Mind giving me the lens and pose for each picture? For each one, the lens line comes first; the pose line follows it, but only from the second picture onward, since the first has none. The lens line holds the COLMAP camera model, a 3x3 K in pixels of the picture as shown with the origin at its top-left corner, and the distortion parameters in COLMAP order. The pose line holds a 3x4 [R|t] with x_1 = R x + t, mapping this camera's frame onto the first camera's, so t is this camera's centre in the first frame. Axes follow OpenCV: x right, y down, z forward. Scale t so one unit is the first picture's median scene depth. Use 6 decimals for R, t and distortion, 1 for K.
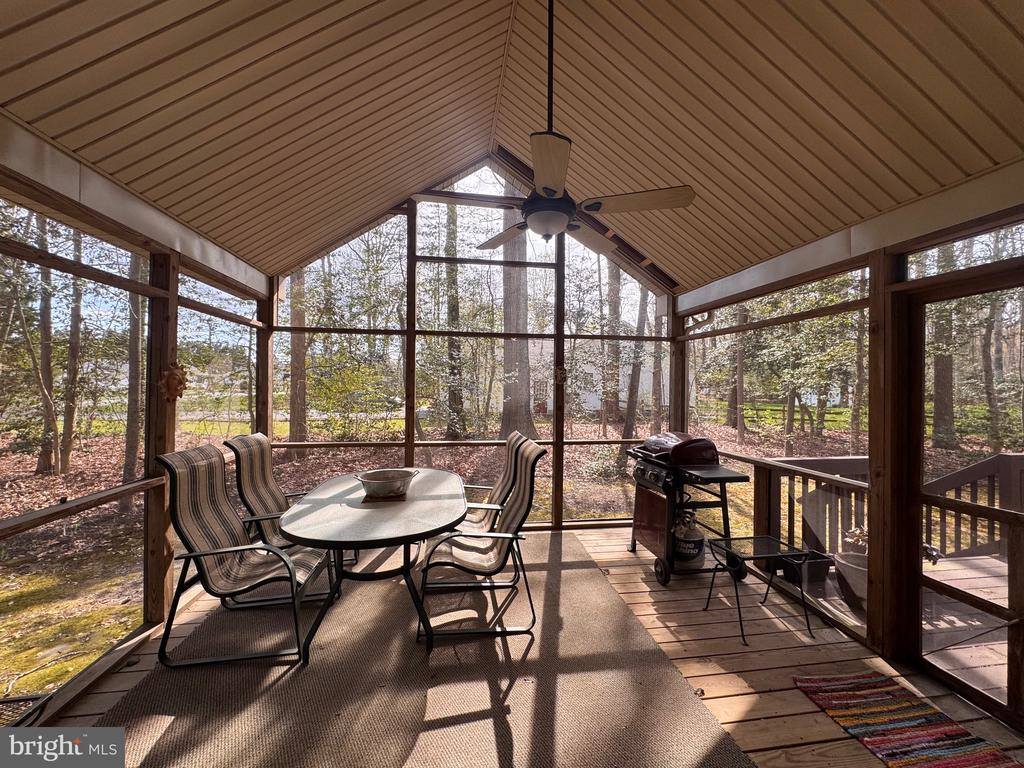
lens RADIAL K [[411.7, 0, 511.0], [0, 411.7, 382.7], [0, 0, 1]] dist [-0.001886, 0.001228]
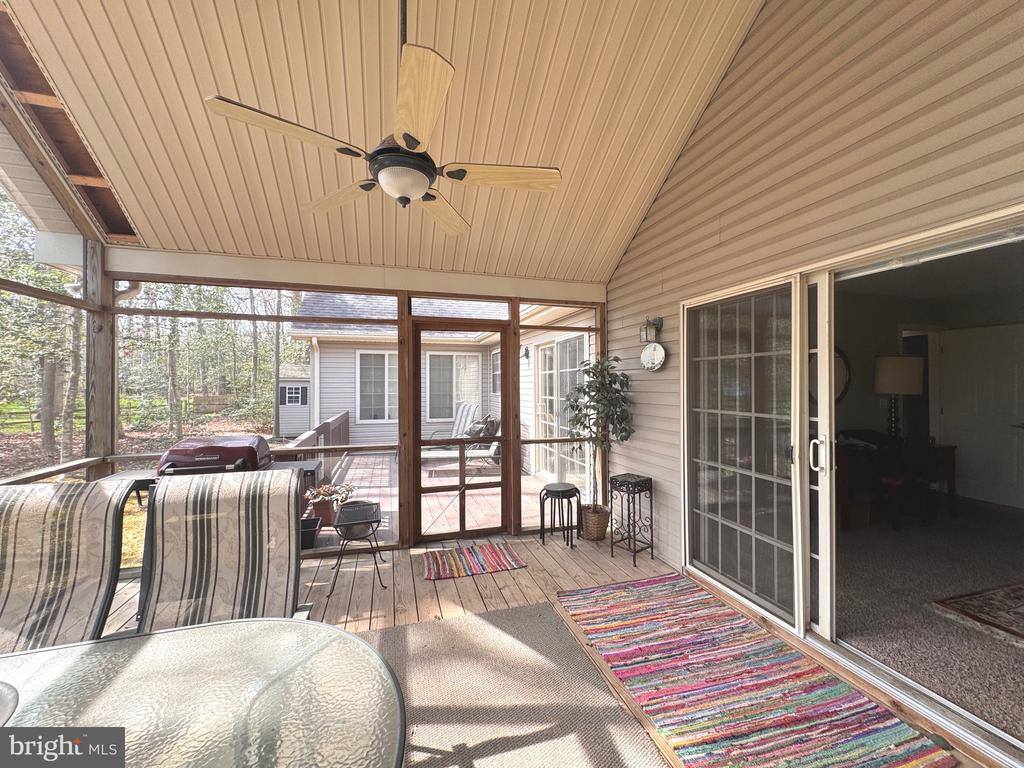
lens RADIAL K [[411.7, 0, 515.1], [0, 411.7, 382.7], [0, 0, 1]] dist [-0.001886, 0.001228]
pose [[-0.146019, -0.007746, 0.989251, -0.570689], [-0.007210, 0.999951, 0.006766, 0.009258], [-0.989256, -0.006145, -0.146067, 0.652240]]
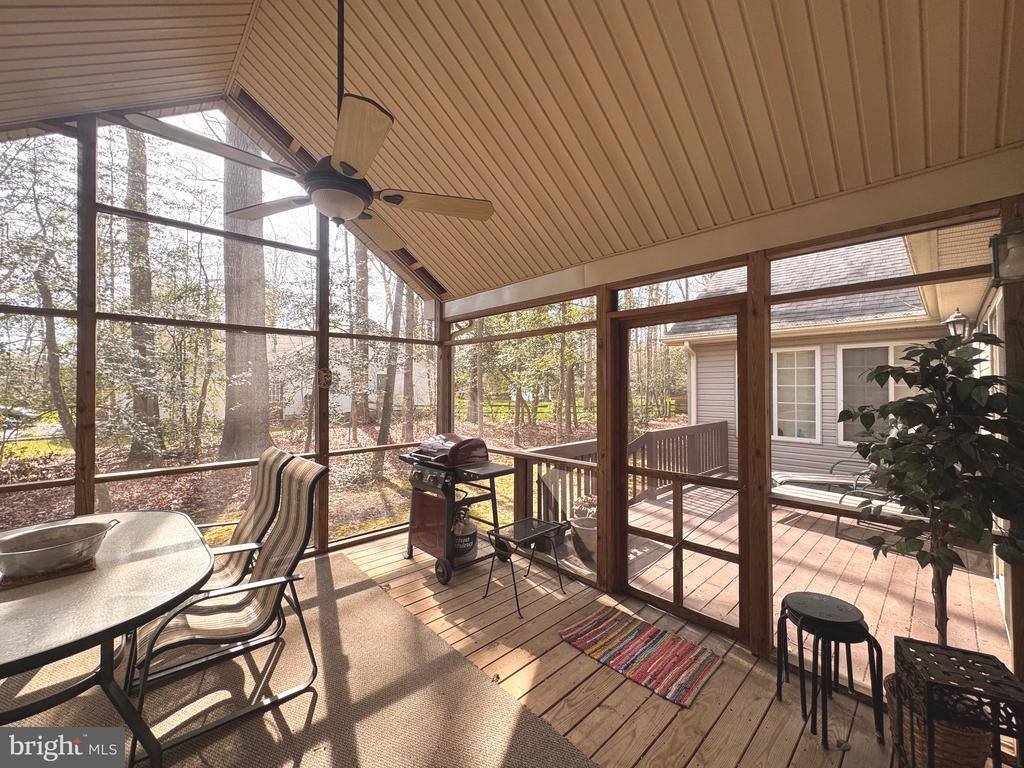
lens RADIAL K [[411.7, 0, 513.1], [0, 411.7, 382.5], [0, 0, 1]] dist [-0.001886, 0.001228]
pose [[0.821096, -0.005042, 0.570768, -0.075863], [0.005297, 0.999985, 0.001214, -0.011499], [-0.570765, 0.002027, 0.821111, 0.065611]]
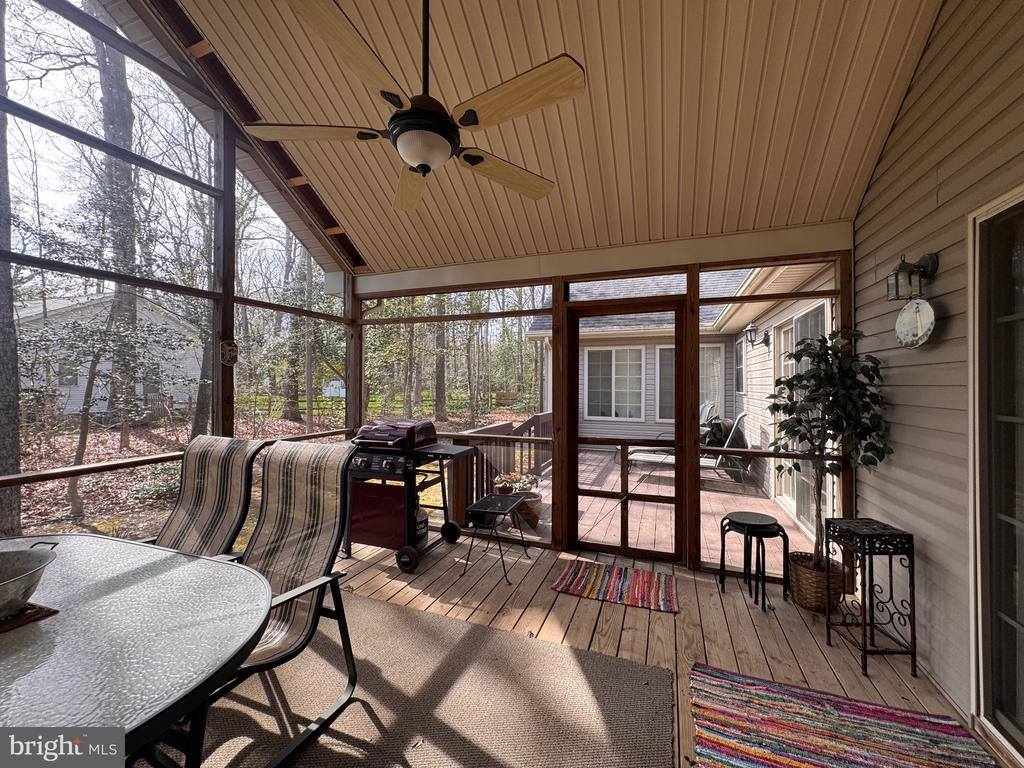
lens RADIAL K [[411.7, 0, 513.5], [0, 411.7, 382.6], [0, 0, 1]] dist [-0.001886, 0.001228]
pose [[0.487716, -0.007107, 0.872974, -0.376420], [-0.004342, 0.999935, 0.010566, 0.032192], [-0.872992, -0.008943, 0.487653, 0.338795]]
